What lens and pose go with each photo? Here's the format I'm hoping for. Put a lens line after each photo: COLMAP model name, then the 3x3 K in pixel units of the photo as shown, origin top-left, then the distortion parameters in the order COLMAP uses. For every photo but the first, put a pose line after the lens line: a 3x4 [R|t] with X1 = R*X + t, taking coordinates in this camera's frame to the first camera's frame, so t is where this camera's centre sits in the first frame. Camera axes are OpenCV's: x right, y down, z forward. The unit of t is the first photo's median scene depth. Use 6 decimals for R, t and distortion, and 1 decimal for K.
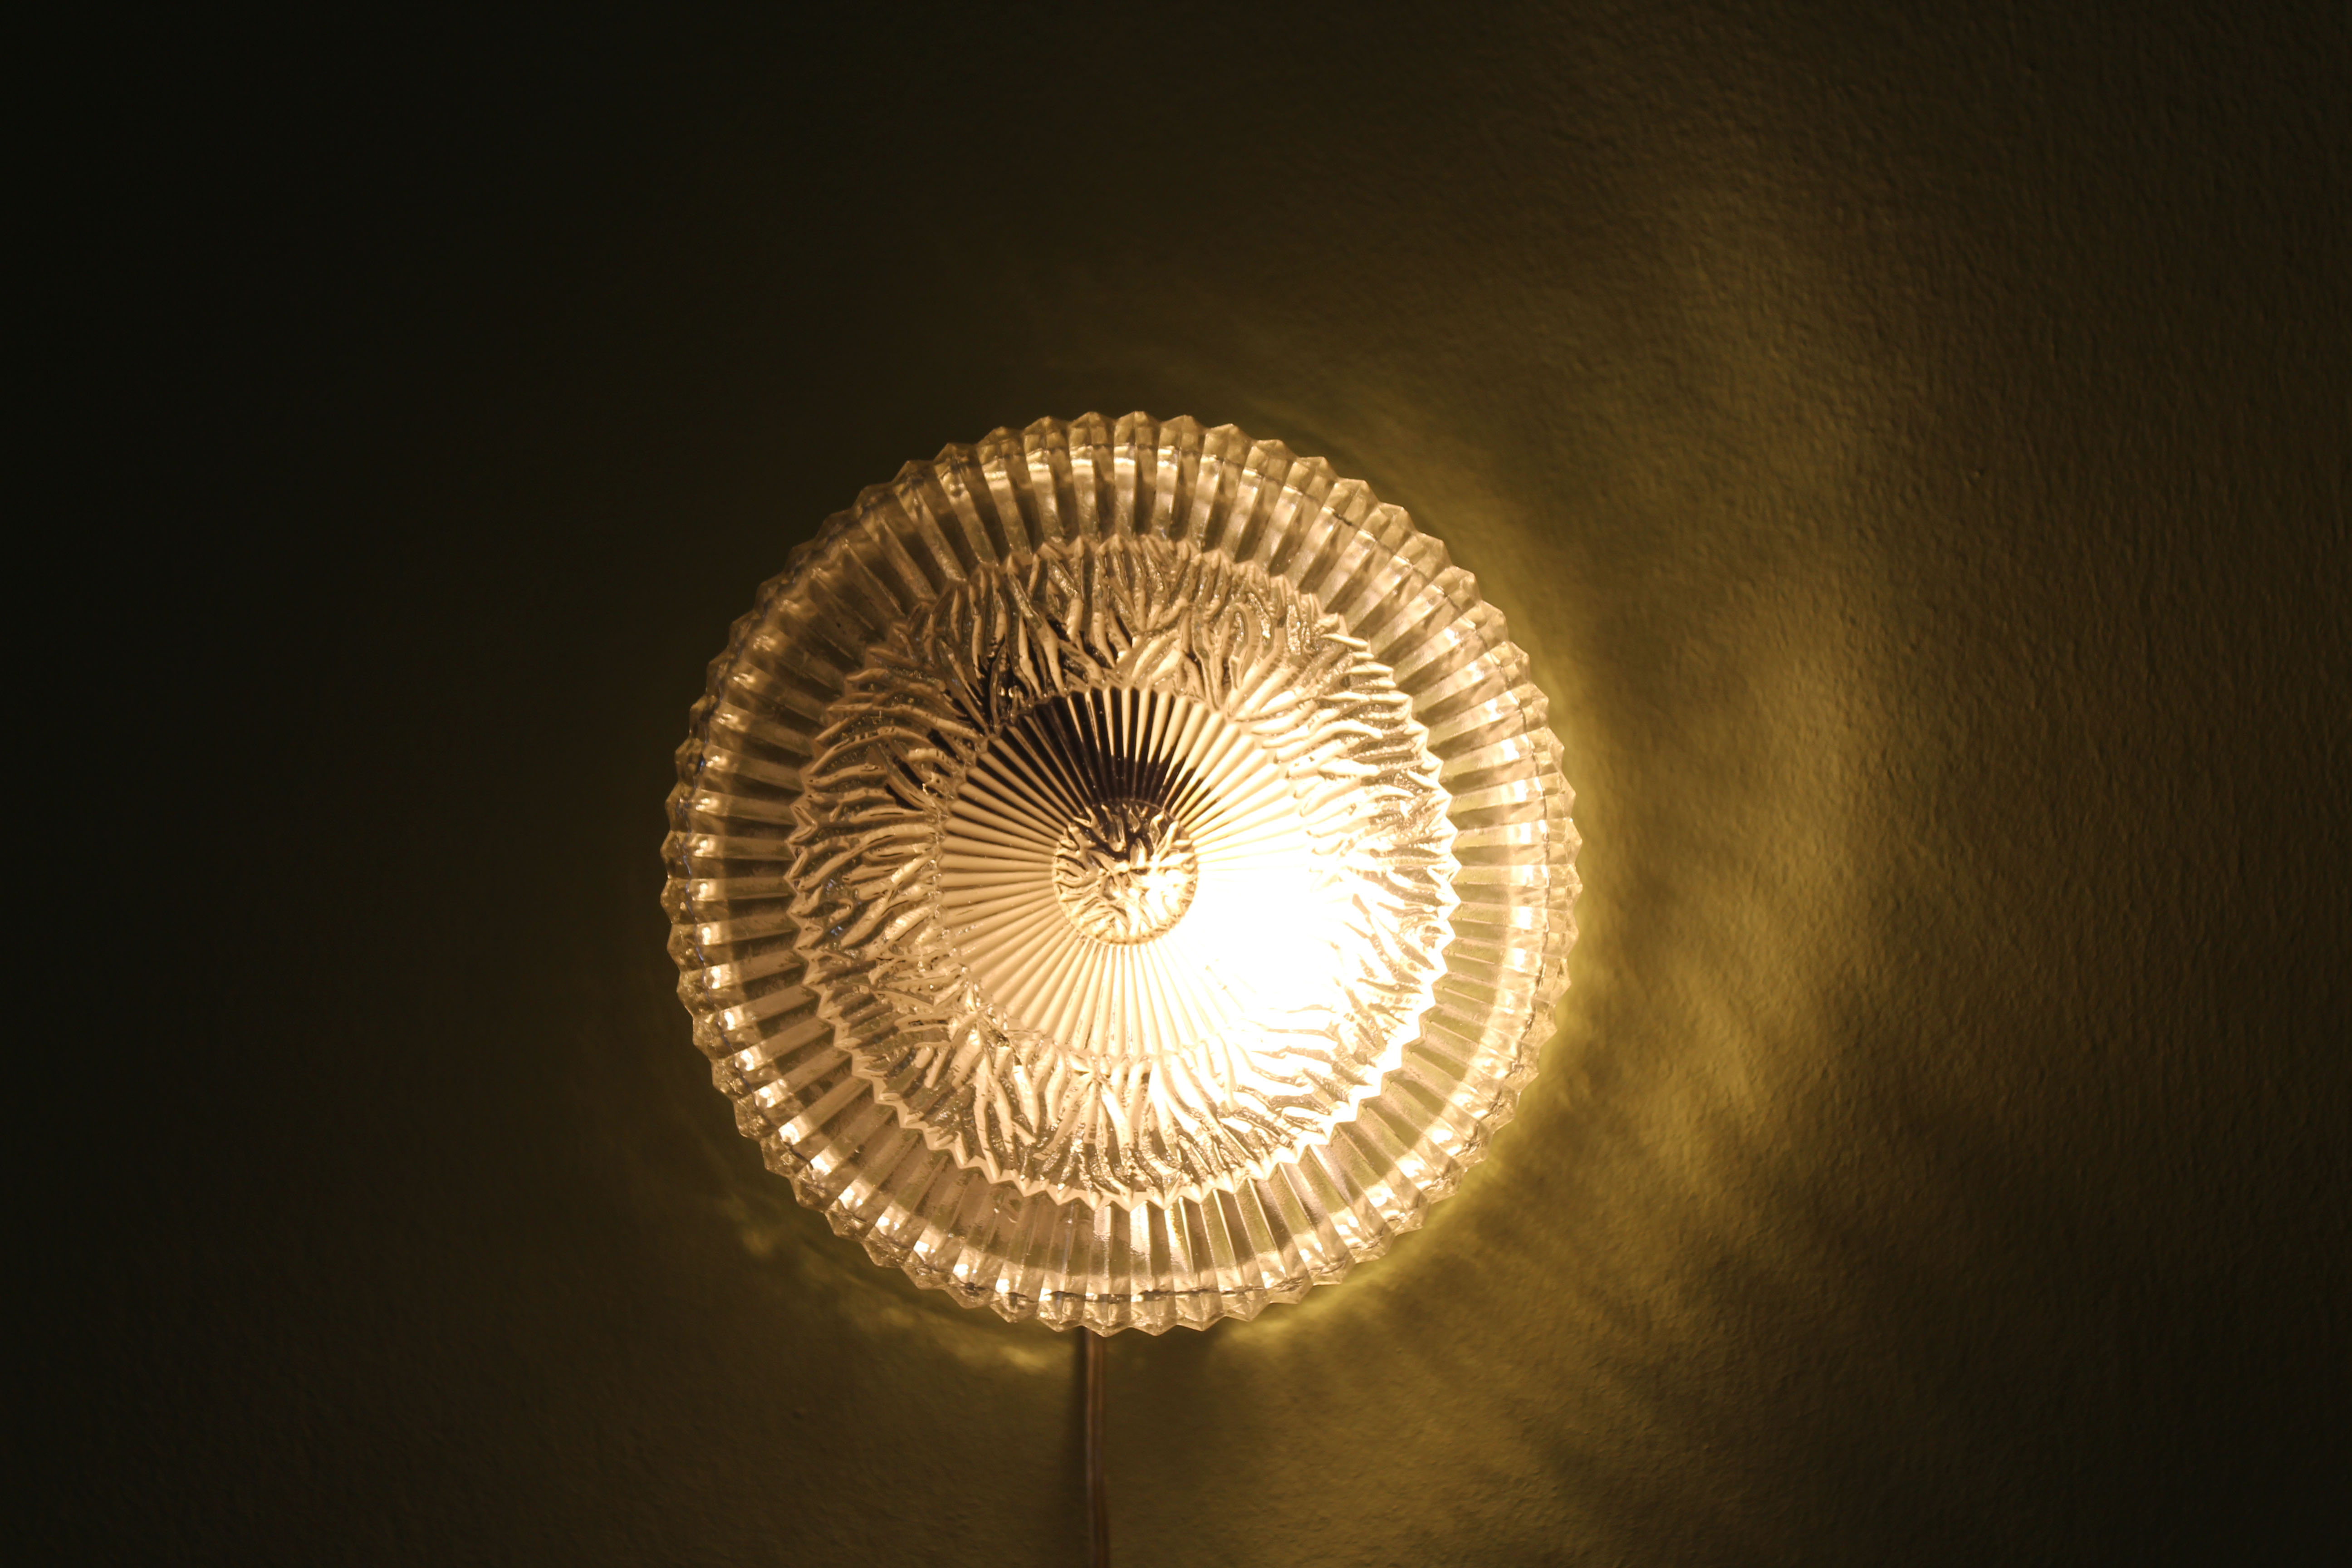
lens RADIAL K [[4894.6, 0, 1178.8], [0, 4894.6, 780.3], [0, 0, 1]] dist [0.034656, 0.000000]
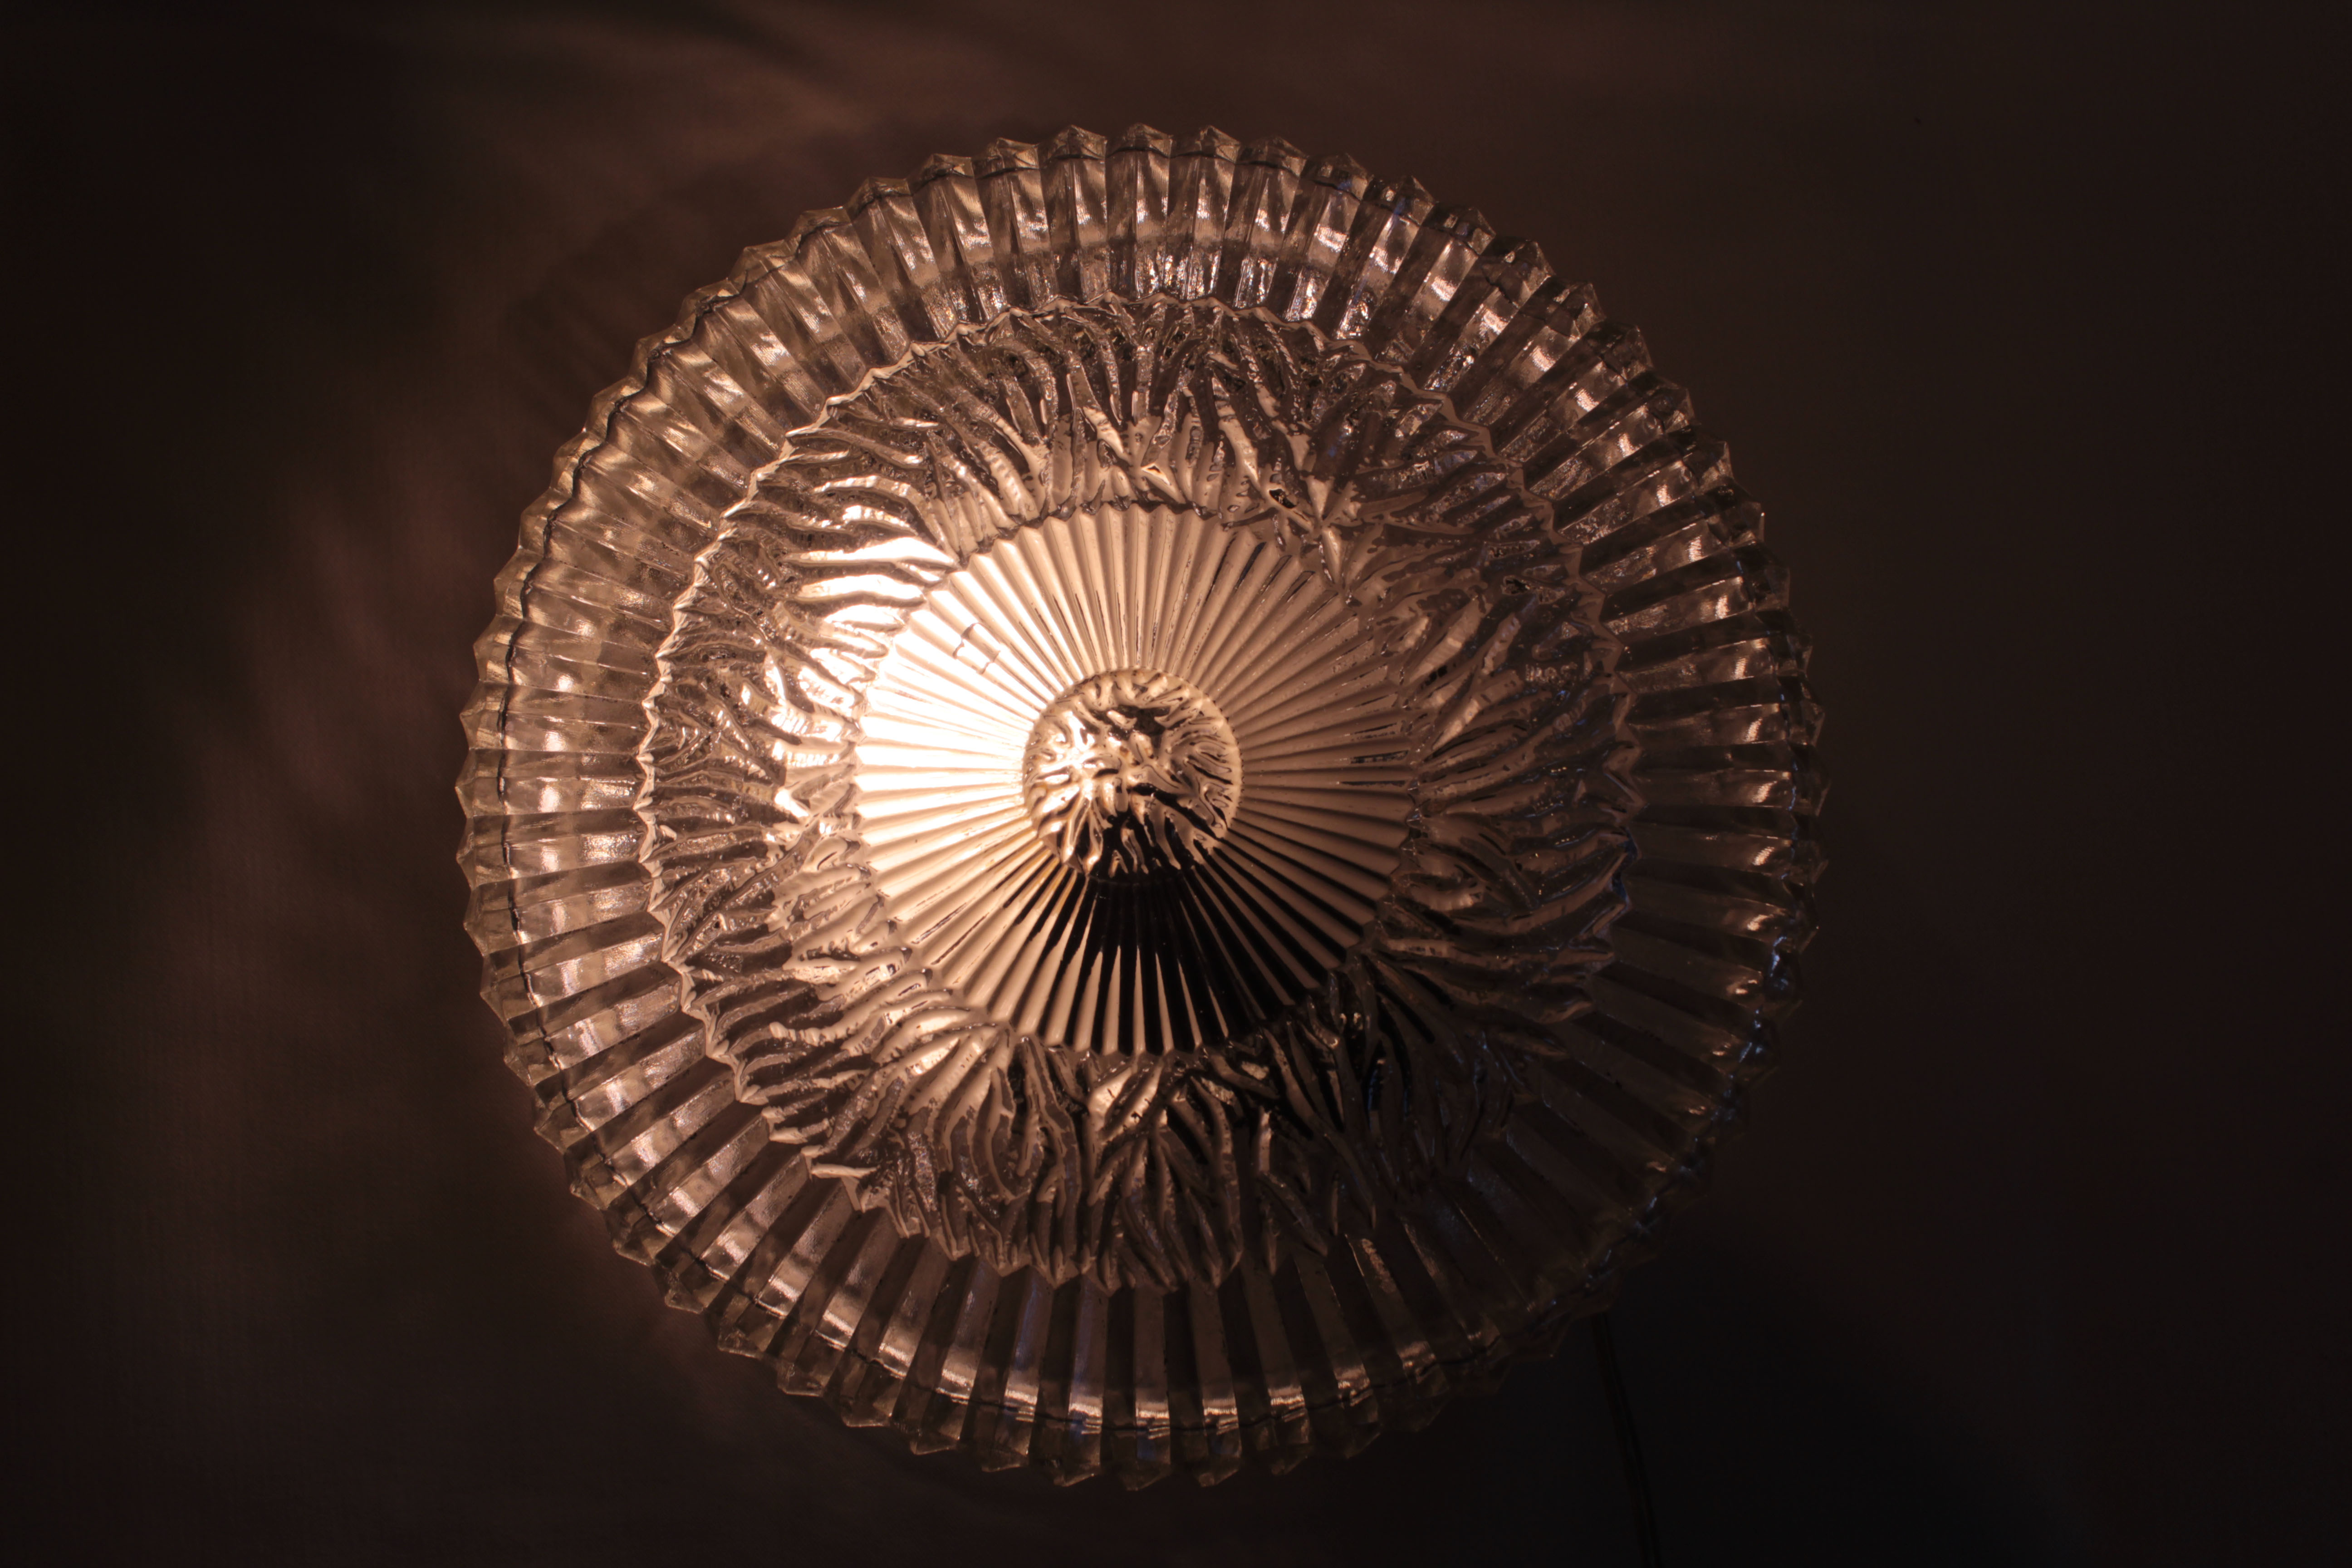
lens RADIAL K [[3256.7, 0, 1189.1], [0, 3256.7, 779.9], [0, 0, 1]] dist [0.147704, 0.000000]
pose [[-0.990533, 0.136098, -0.017953, -0.010652], [-0.137031, -0.972438, 0.188645, -0.066716], [0.008216, 0.189320, 0.981881, 0.566943]]
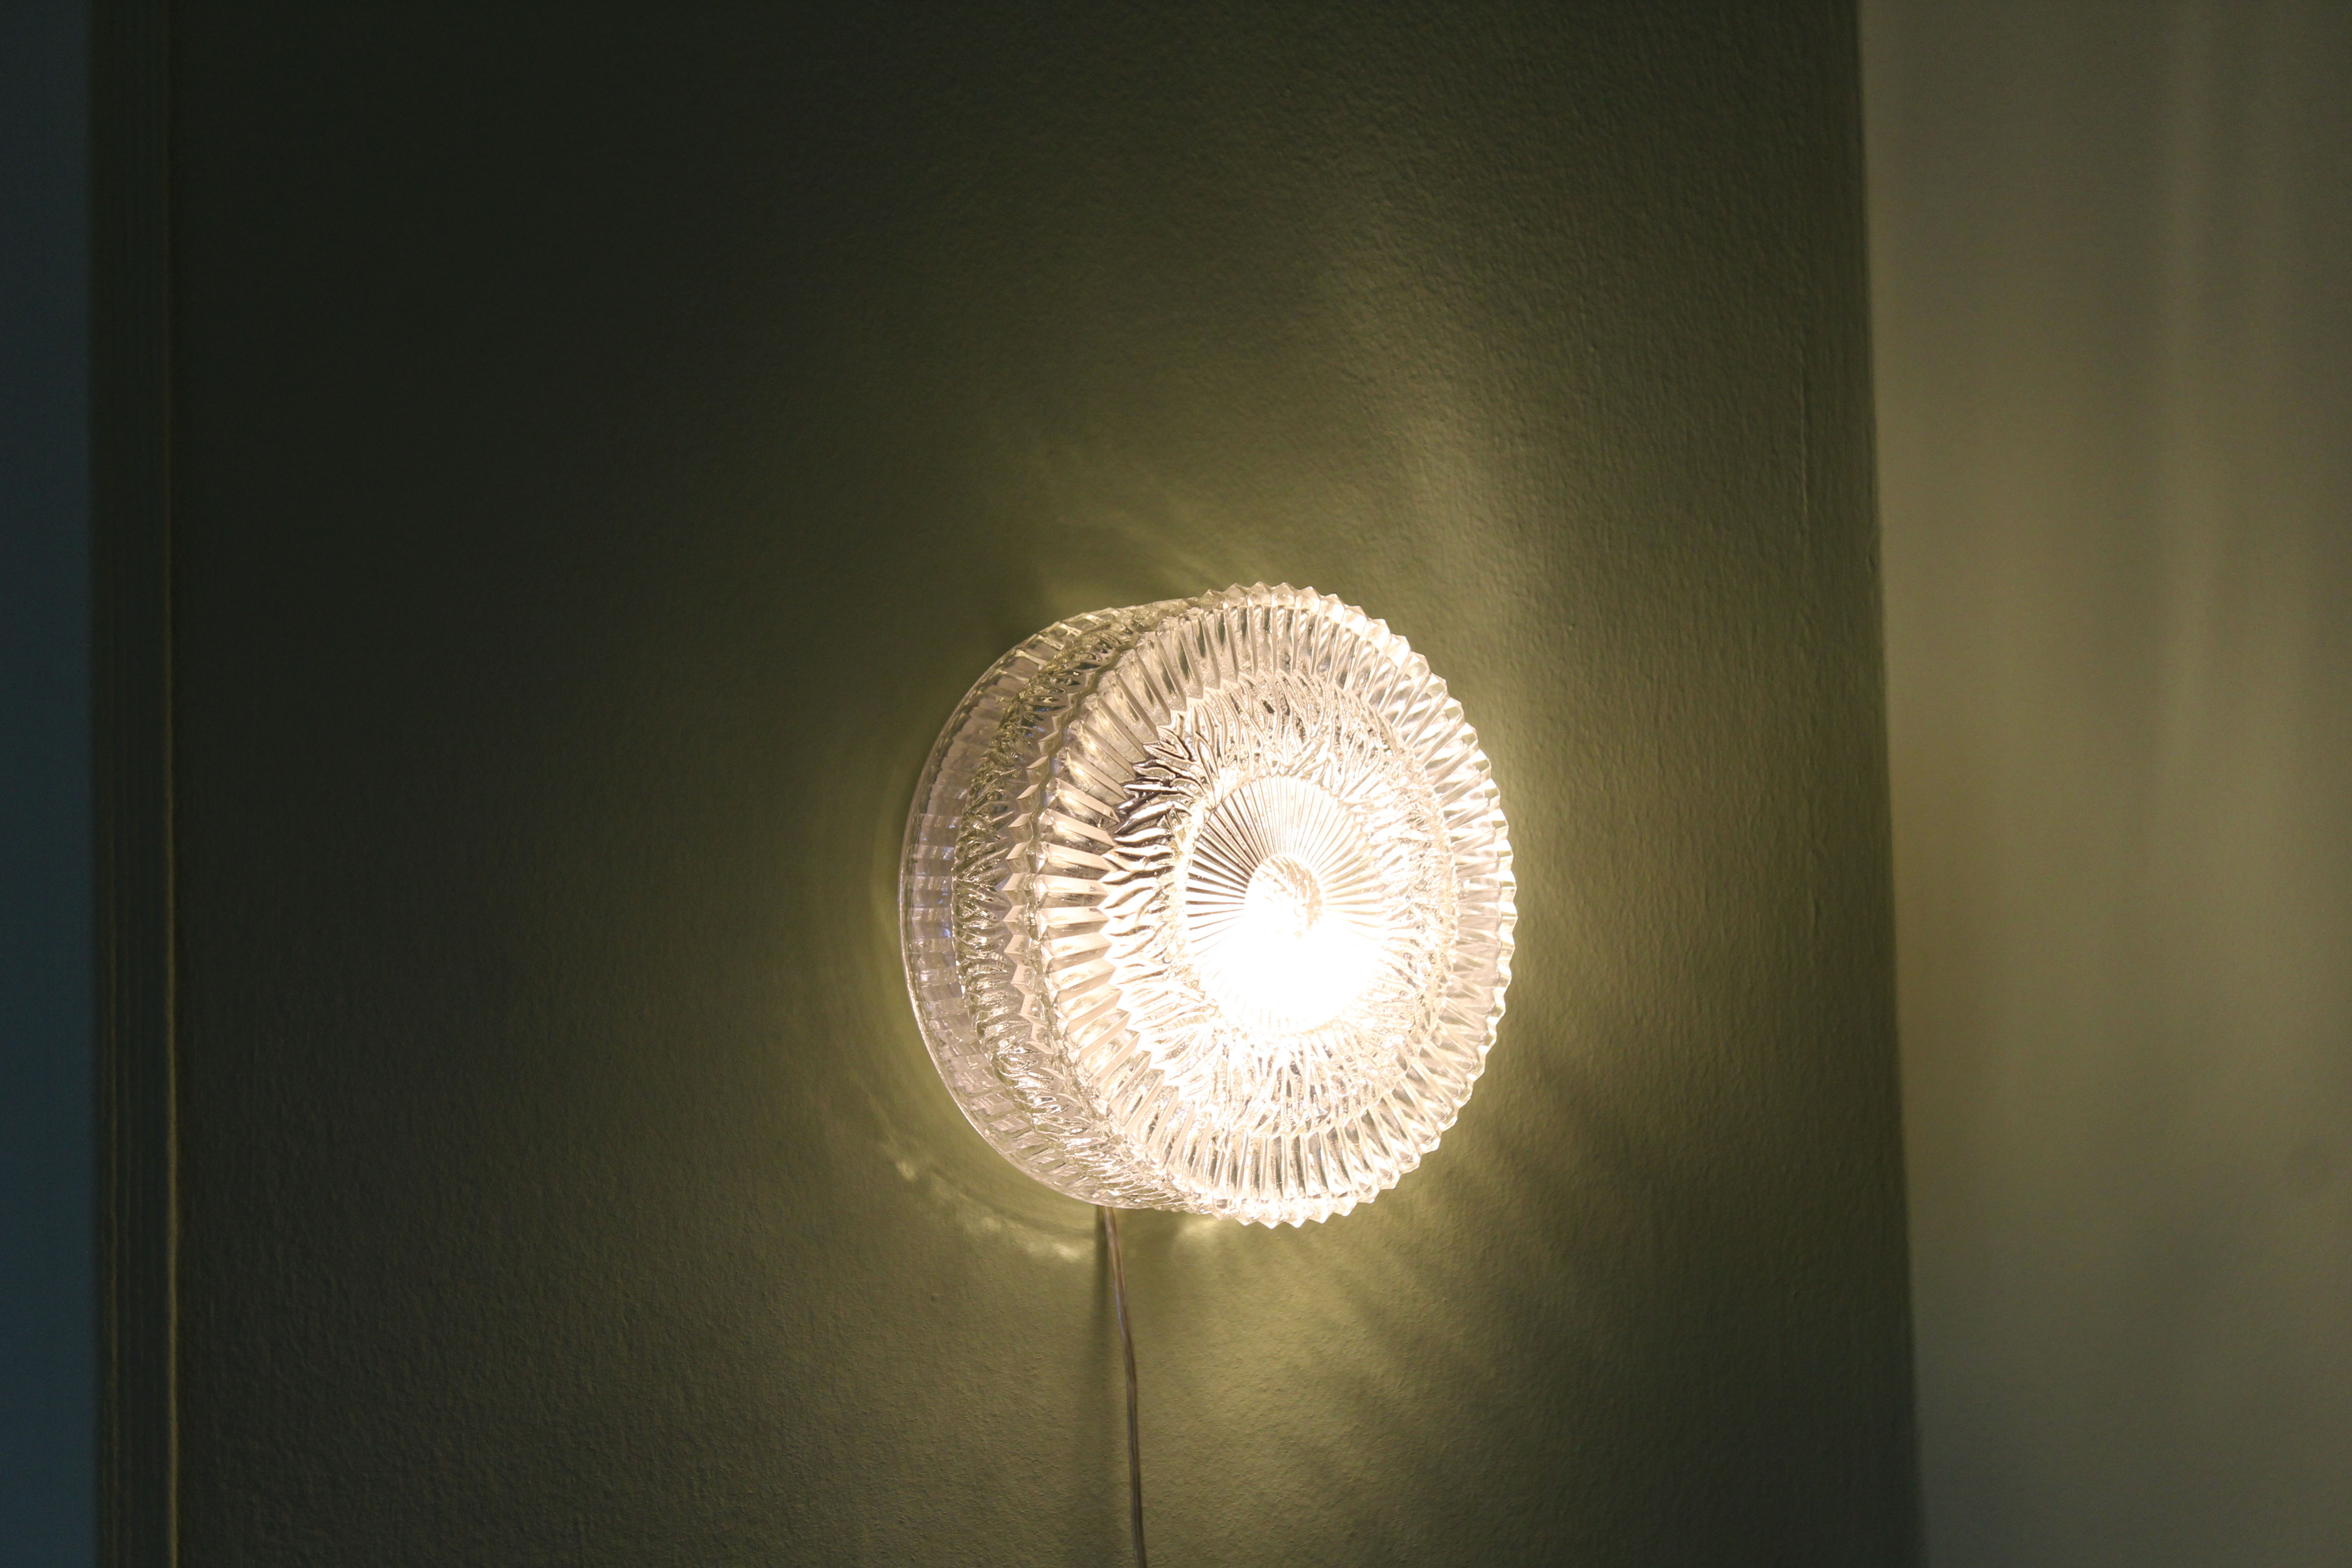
lens RADIAL K [[6064.8, 0, 1176.0], [0, 6064.8, 787.6], [0, 0, 1]] dist [0.115436, 0.000000]
pose [[0.782451, 0.020203, 0.622384, -1.052550], [-0.038858, 0.999110, 0.016420, -0.040213], [-0.621498, -0.037032, 0.782540, -0.338590]]
